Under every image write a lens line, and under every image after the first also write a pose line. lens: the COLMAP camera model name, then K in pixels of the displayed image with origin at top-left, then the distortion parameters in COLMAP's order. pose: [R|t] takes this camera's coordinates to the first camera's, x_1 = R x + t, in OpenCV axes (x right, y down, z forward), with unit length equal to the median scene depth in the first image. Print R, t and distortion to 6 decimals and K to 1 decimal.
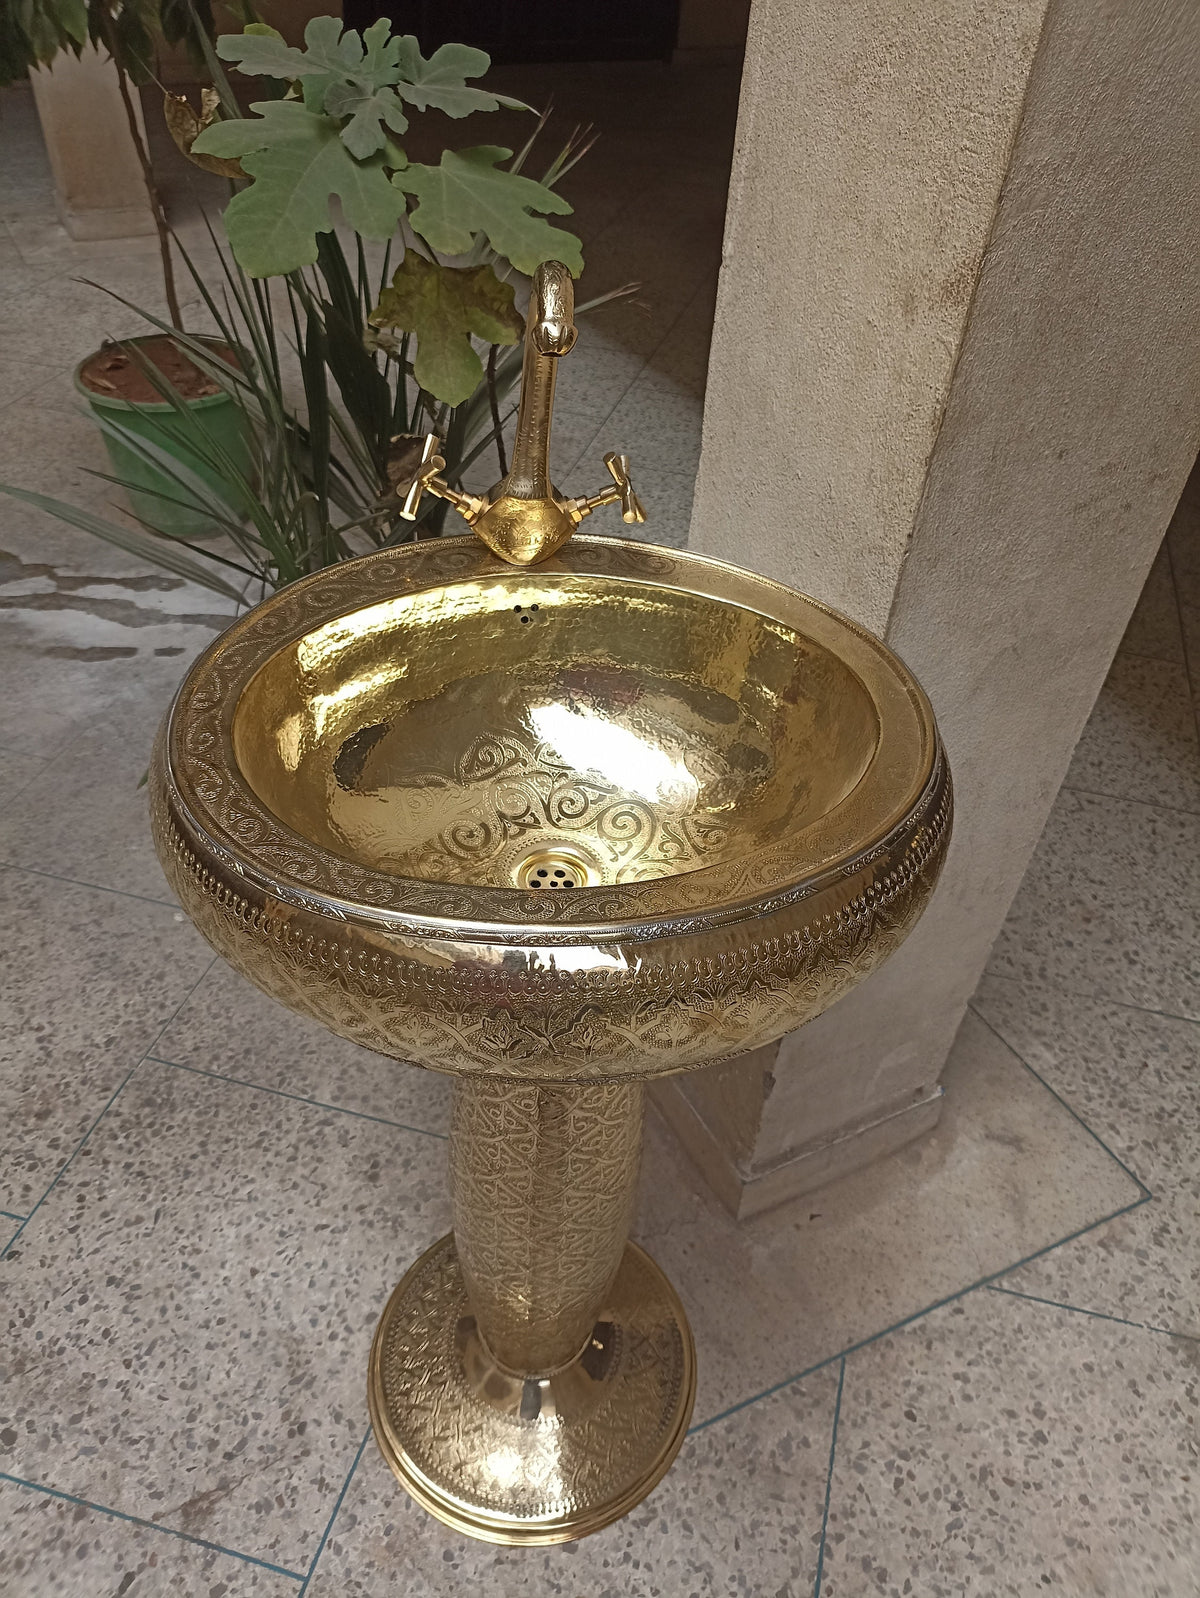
lens RADIAL K [[1189.8, 0, 602.6], [0, 1189.8, 804.3], [0, 0, 1]] dist [0.008442, 0.002534]
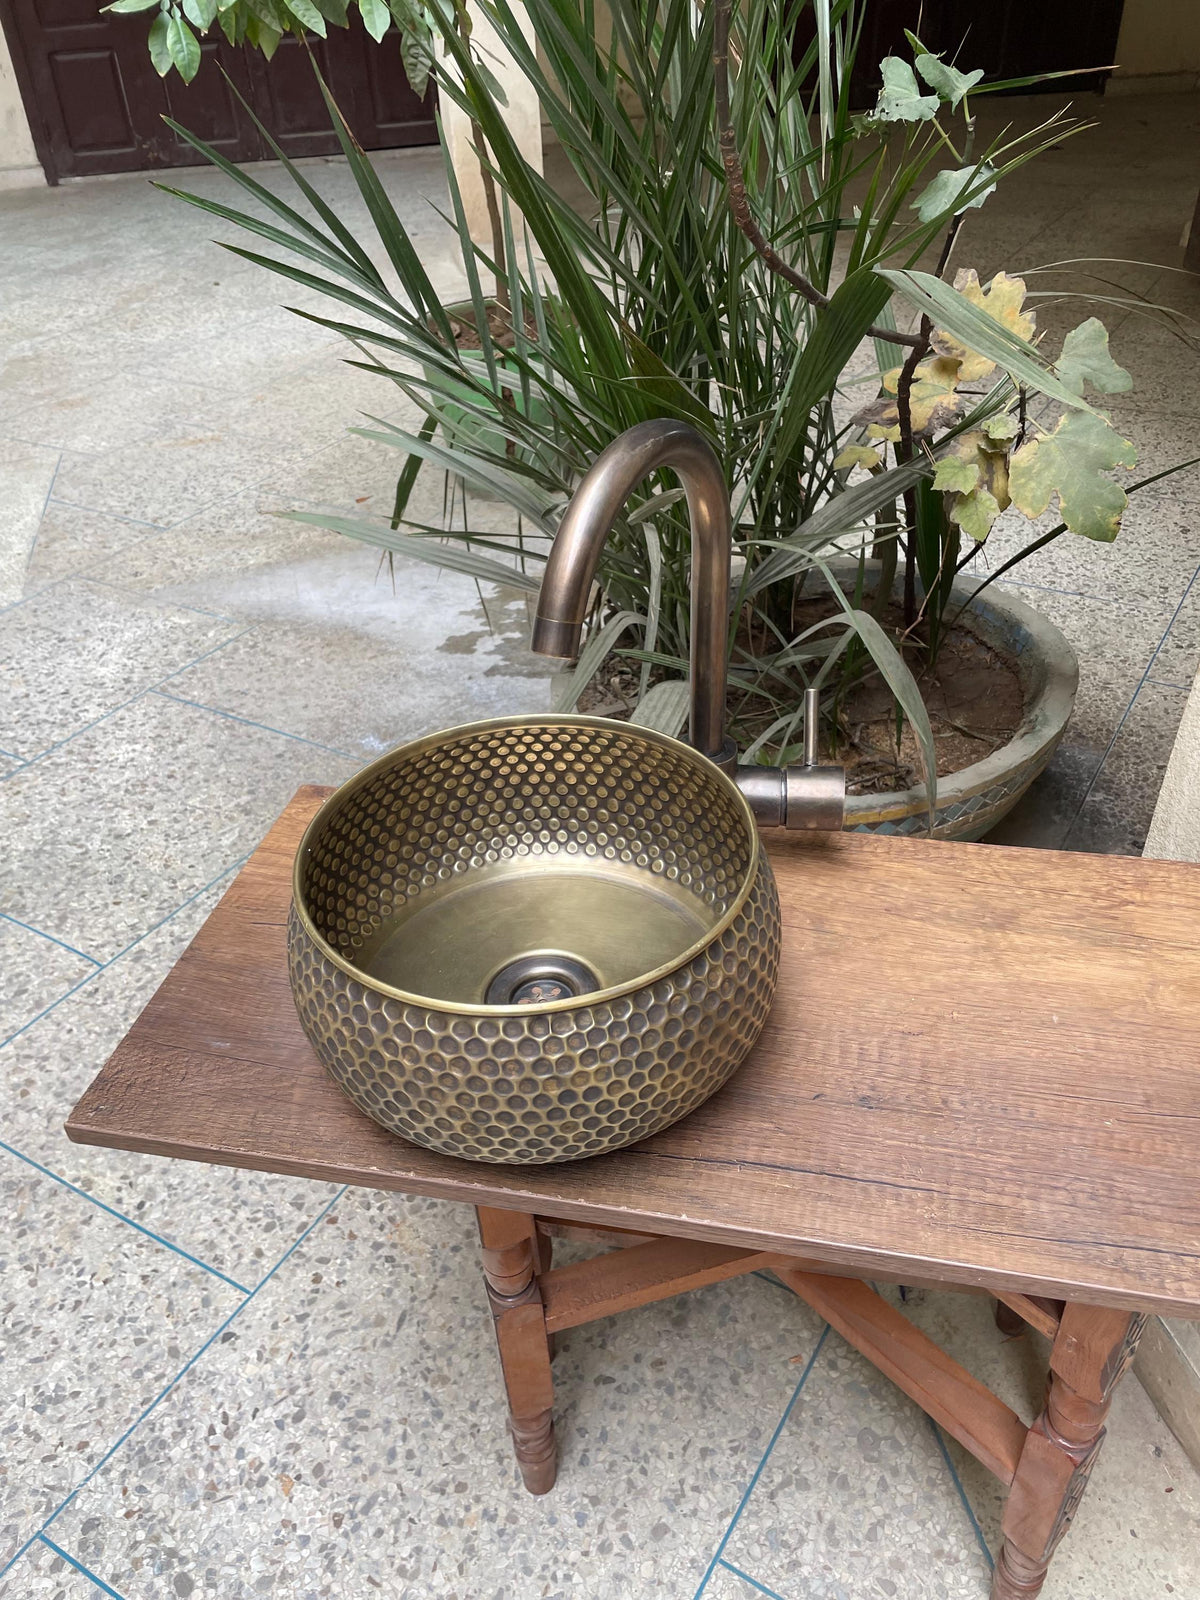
lens RADIAL K [[1227.9, 0, 600.0], [0, 1227.9, 800.0], [0, 0, 1]] dist [0.069575, -0.096323]
pose [[0.959329, 0.079671, -0.270814, -0.062912], [-0.100898, 0.992747, -0.065362, 0.052996], [0.263643, 0.090029, 0.960410, 0.245051]]
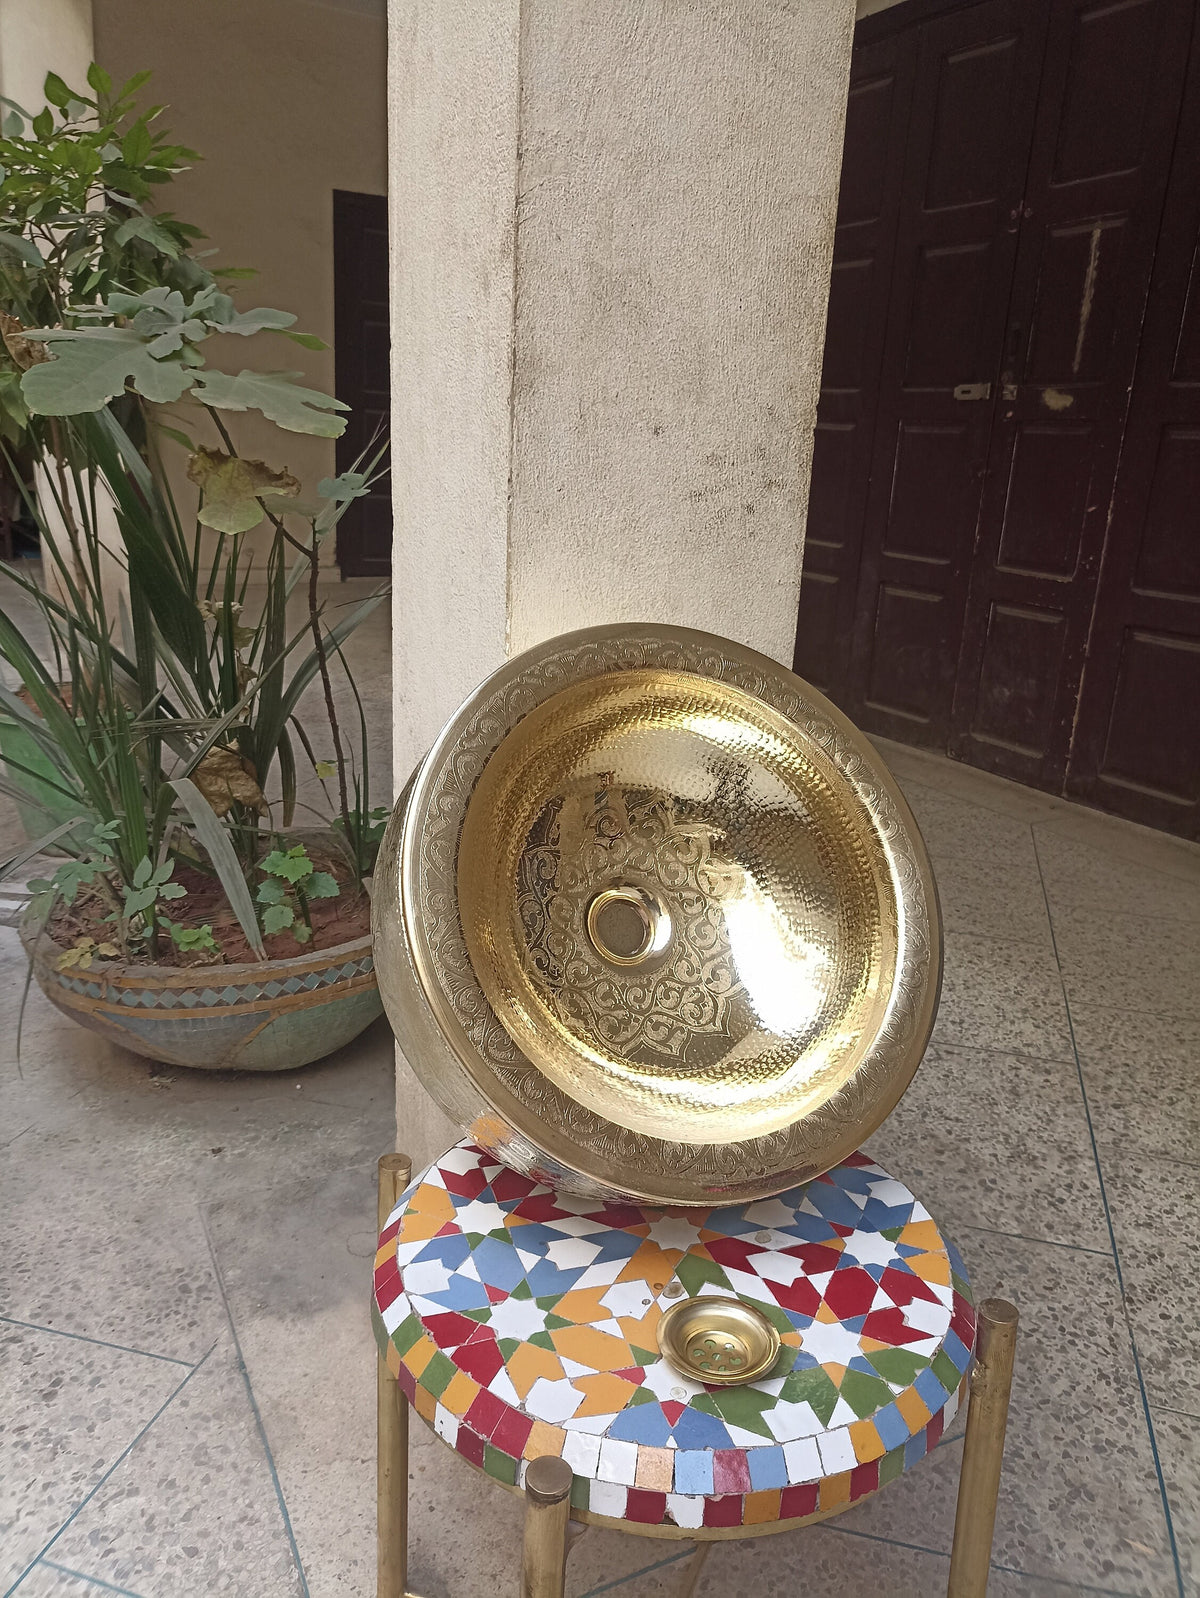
lens RADIAL K [[1190.6, 0, 601.2], [0, 1190.6, 803.3], [0, 0, 1]] dist [0.013786, 0.000823]
pose [[0.999907, -0.013574, -0.001397, 0.215814], [0.011871, 0.915796, -0.401469, 0.301851], [0.006729, 0.401415, 0.915872, 0.085417]]
